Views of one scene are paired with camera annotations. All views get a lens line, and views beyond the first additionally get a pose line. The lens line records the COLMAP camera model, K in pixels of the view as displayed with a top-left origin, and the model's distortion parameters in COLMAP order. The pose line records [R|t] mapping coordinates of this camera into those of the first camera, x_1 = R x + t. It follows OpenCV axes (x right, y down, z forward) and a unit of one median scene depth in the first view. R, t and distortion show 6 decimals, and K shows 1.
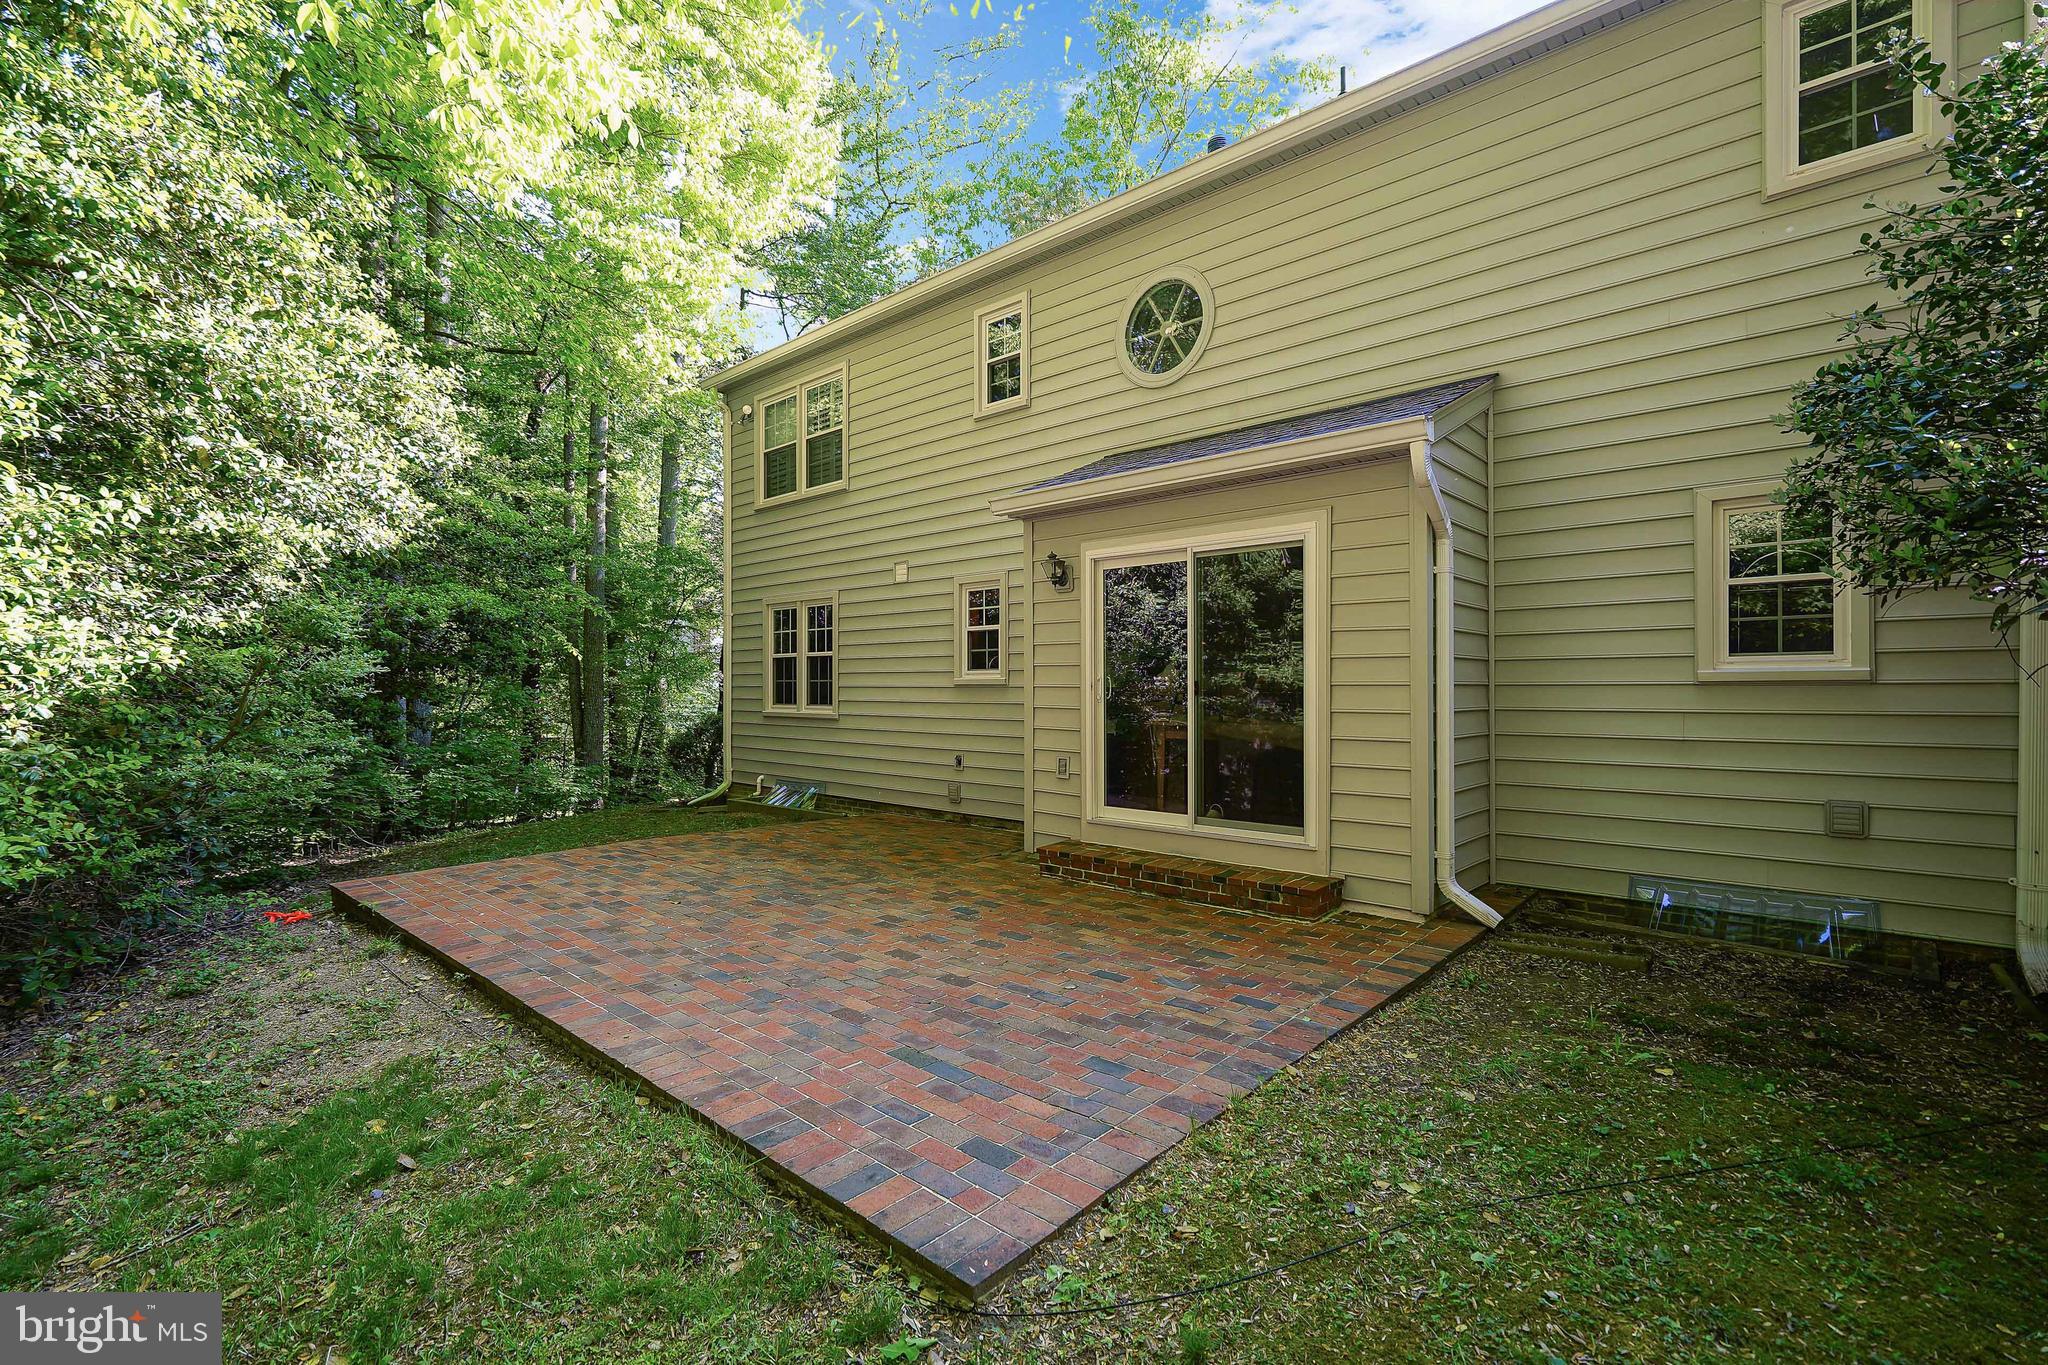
lens RADIAL K [[926.3, 0, 1027.0], [0, 926.3, 691.7], [0, 0, 1]] dist [0.014070, 0.000002]
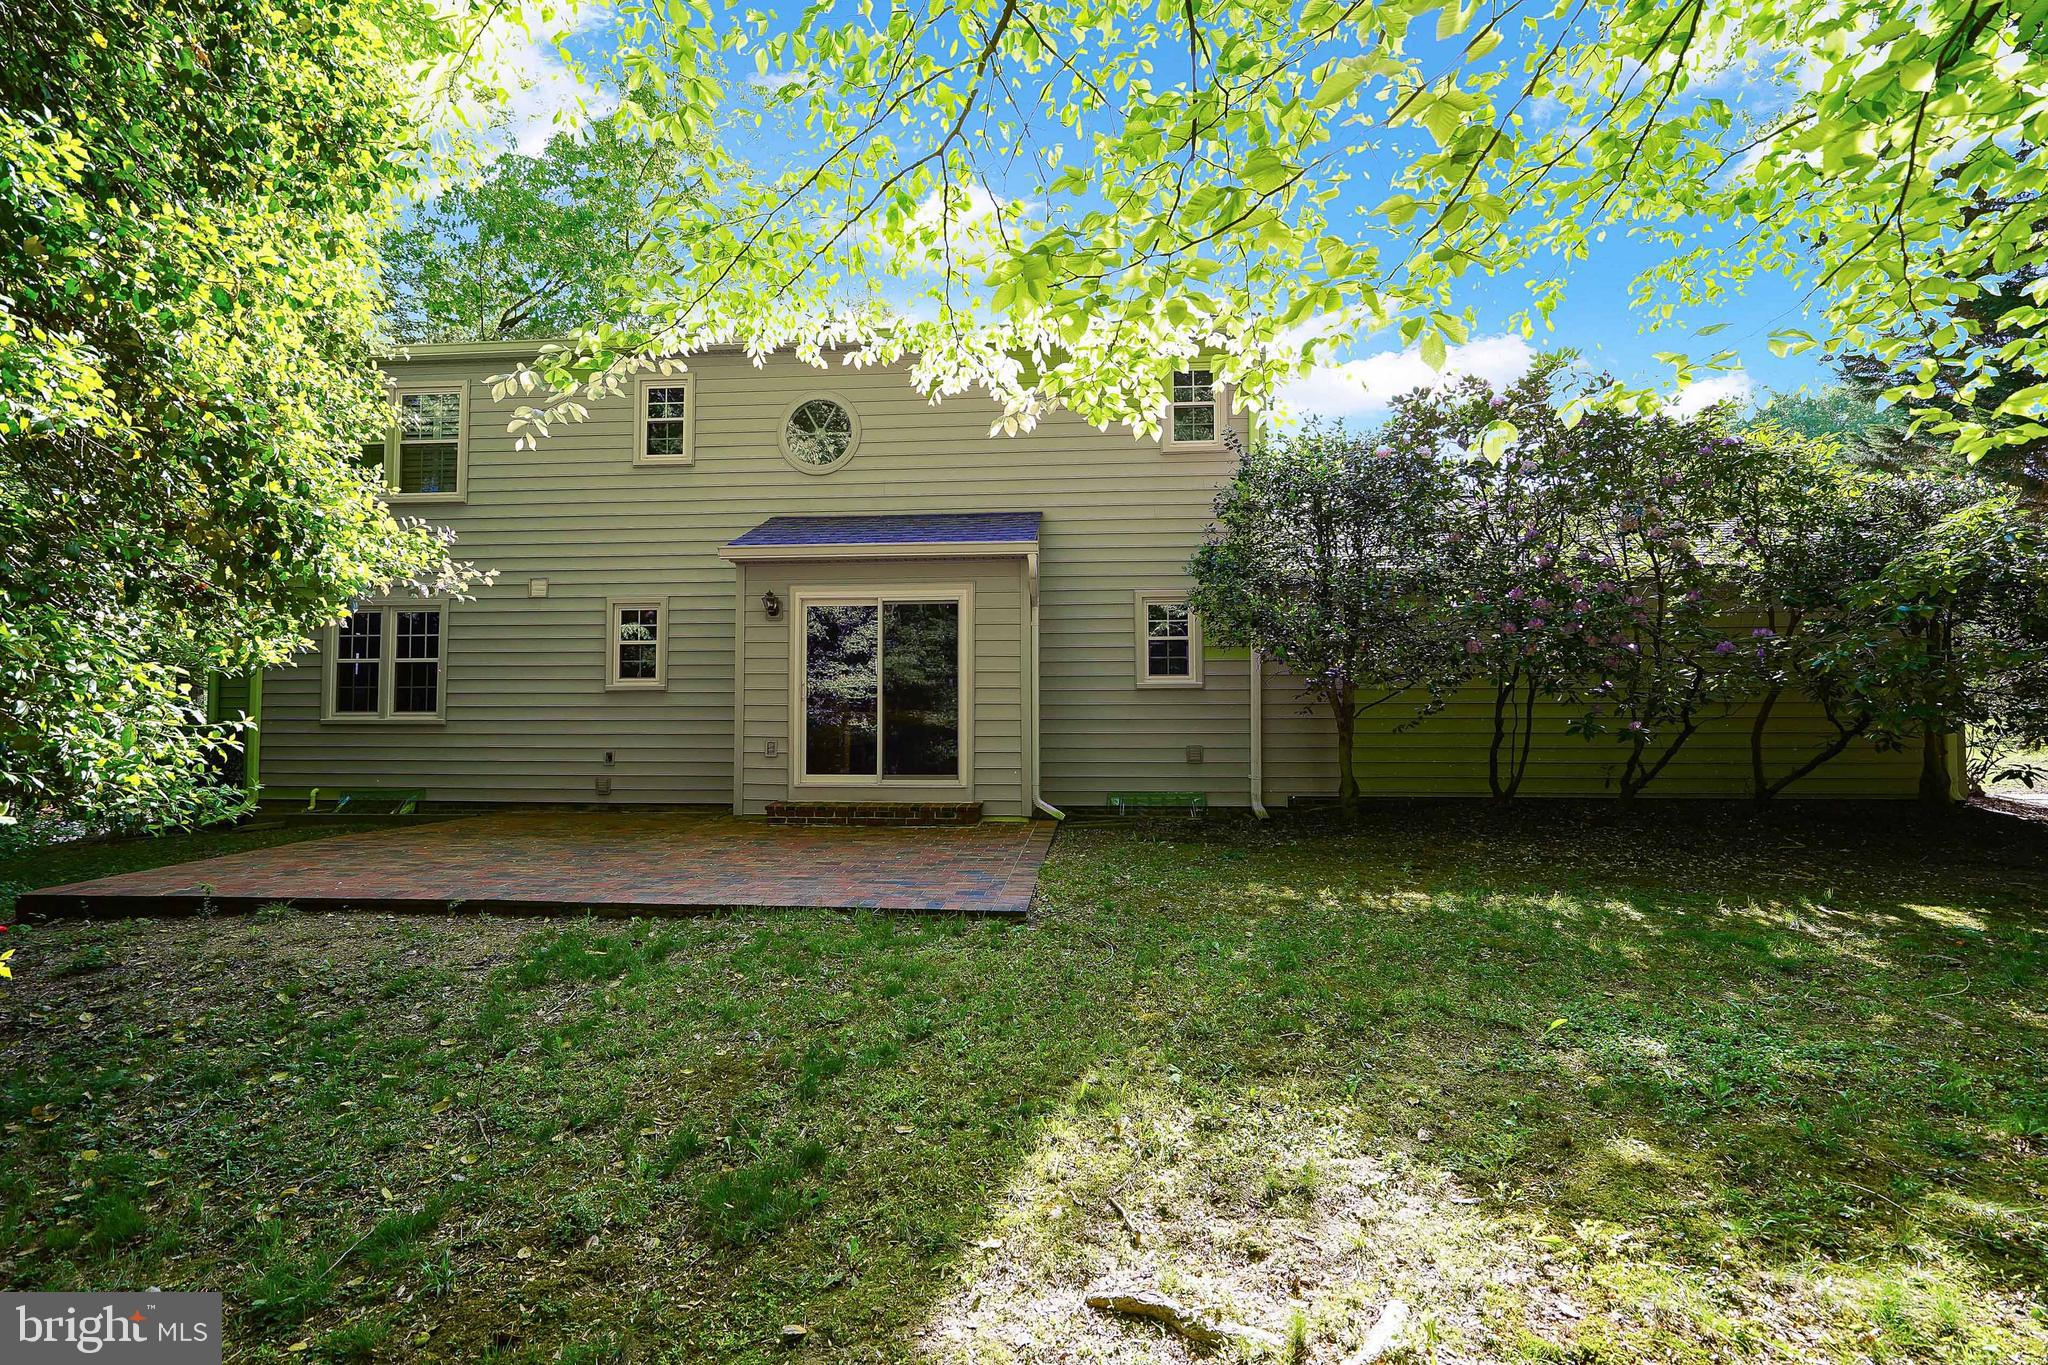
lens RADIAL K [[938.2, 0, 1024.0], [0, 938.2, 682.5], [0, 0, 1]] dist [-0.003421, -0.000245]
pose [[0.803713, 0.019416, 0.594701, -0.497069], [0.002760, 0.999335, -0.036357, 0.036454], [-0.595011, 0.030862, 0.803125, -0.337357]]
